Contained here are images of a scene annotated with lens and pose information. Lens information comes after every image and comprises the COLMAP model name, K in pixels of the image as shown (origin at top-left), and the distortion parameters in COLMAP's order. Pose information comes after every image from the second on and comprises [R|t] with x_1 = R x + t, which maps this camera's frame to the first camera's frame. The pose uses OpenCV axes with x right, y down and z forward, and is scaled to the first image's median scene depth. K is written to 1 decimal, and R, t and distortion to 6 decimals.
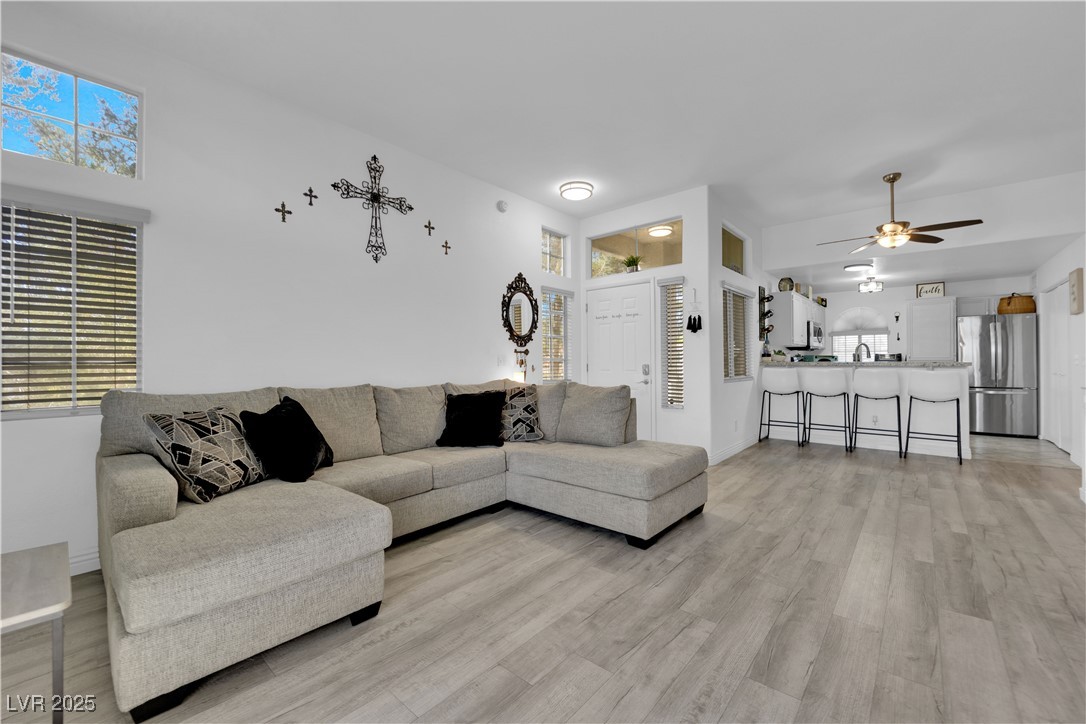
lens RADIAL K [[435.2, 0, 540.4], [0, 435.2, 361.2], [0, 0, 1]] dist [-0.014479, -0.001717]
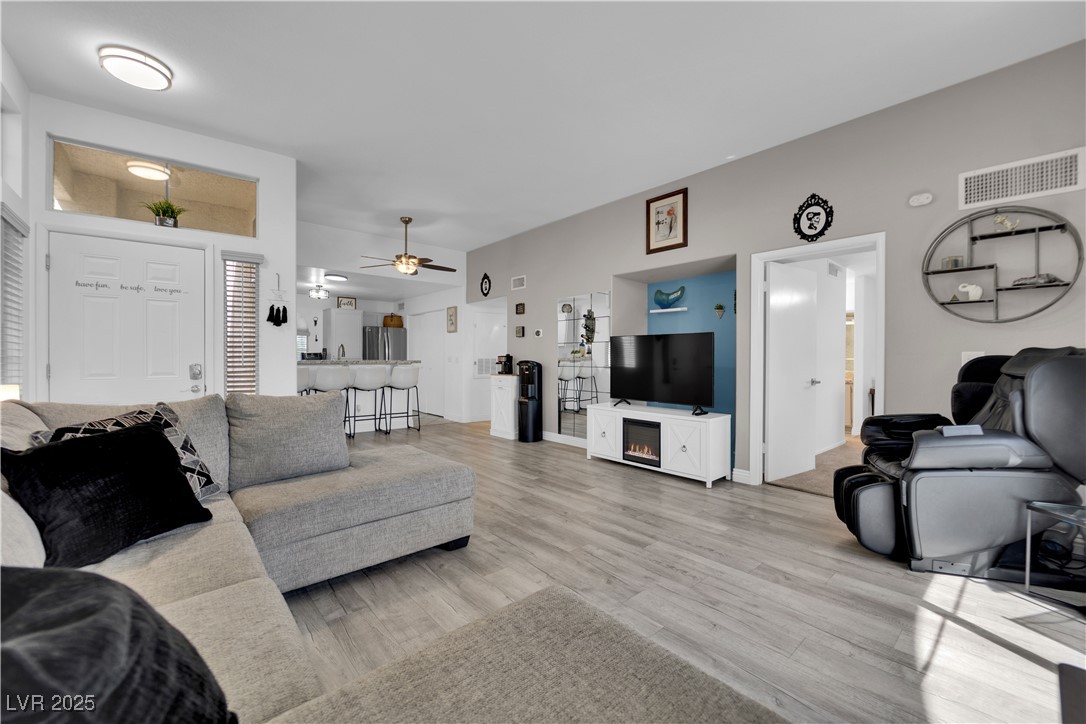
lens RADIAL K [[435.2, 0, 544.0], [0, 435.2, 361.4], [0, 0, 1]] dist [-0.014479, -0.001717]
pose [[0.129725, -0.003874, 0.991542, -0.625844], [-0.002991, 0.999986, 0.004298, -0.003974], [-0.991545, -0.003524, 0.129712, 0.577829]]
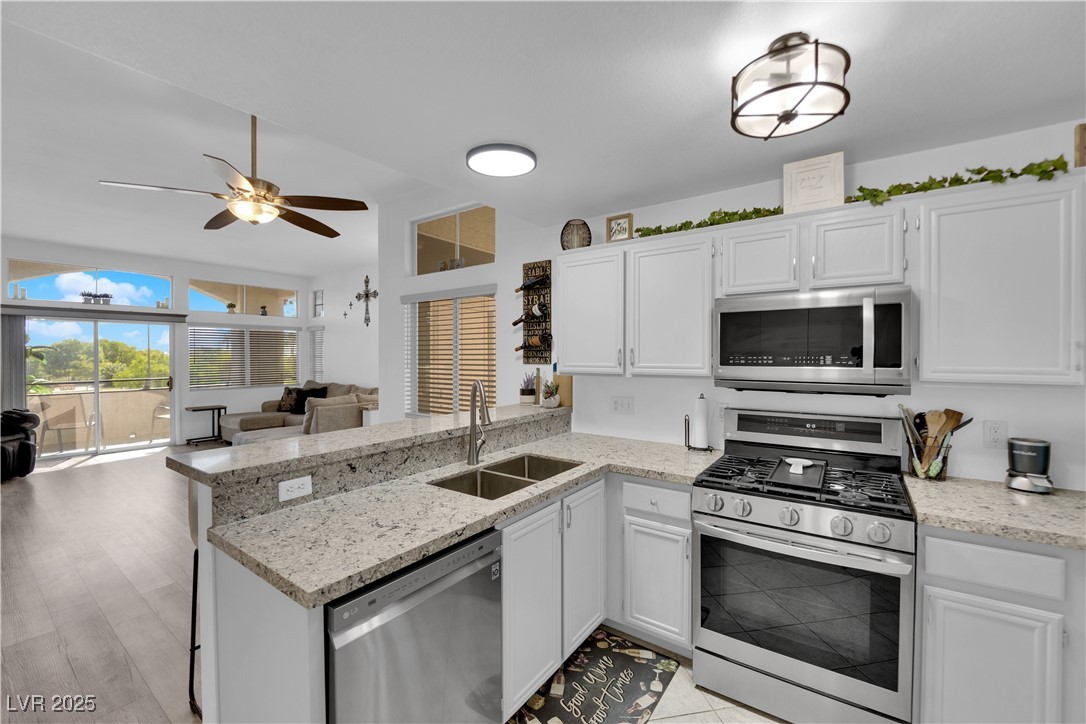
lens RADIAL K [[435.2, 0, 542.3], [0, 435.2, 358.2], [0, 0, 1]] dist [-0.014479, -0.001717]
pose [[0.105504, 0.011819, -0.994349, 2.071430], [0.001237, 0.999927, 0.012017, -0.117611], [0.994418, -0.002498, 0.105482, 1.878963]]
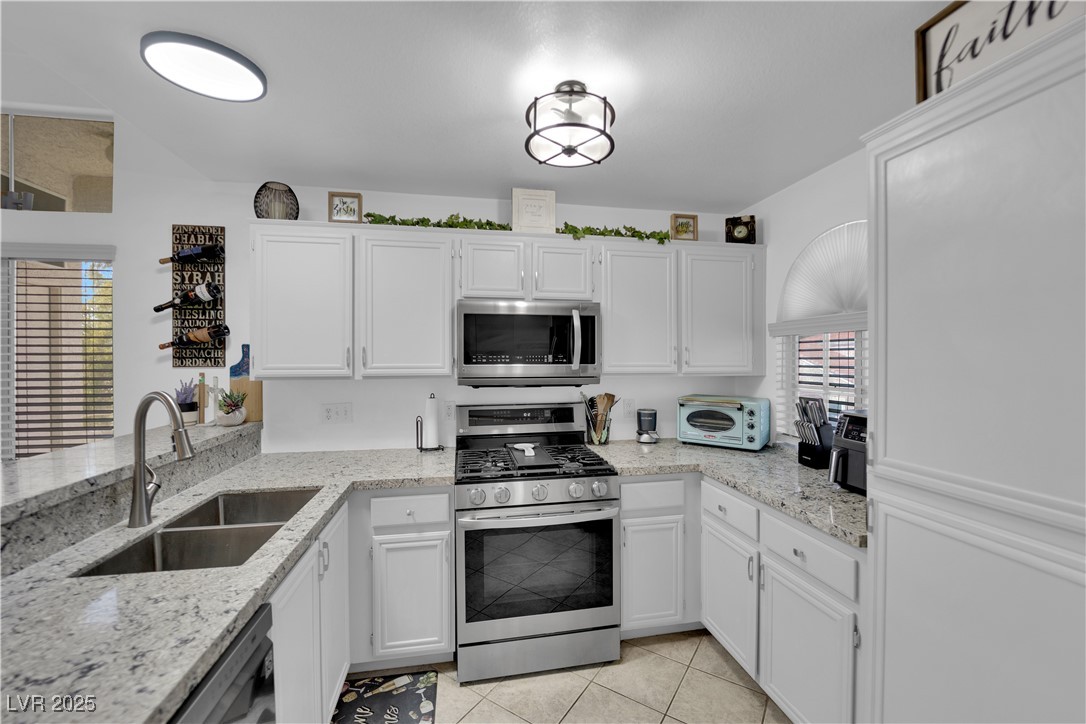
lens RADIAL K [[435.2, 0, 545.5], [0, 435.2, 358.2], [0, 0, 1]] dist [-0.014479, -0.001717]
pose [[0.793837, 0.004880, -0.608111, 1.954614], [-0.001818, 0.999982, 0.005652, -0.111702], [0.608128, -0.003381, 0.793832, 1.743561]]
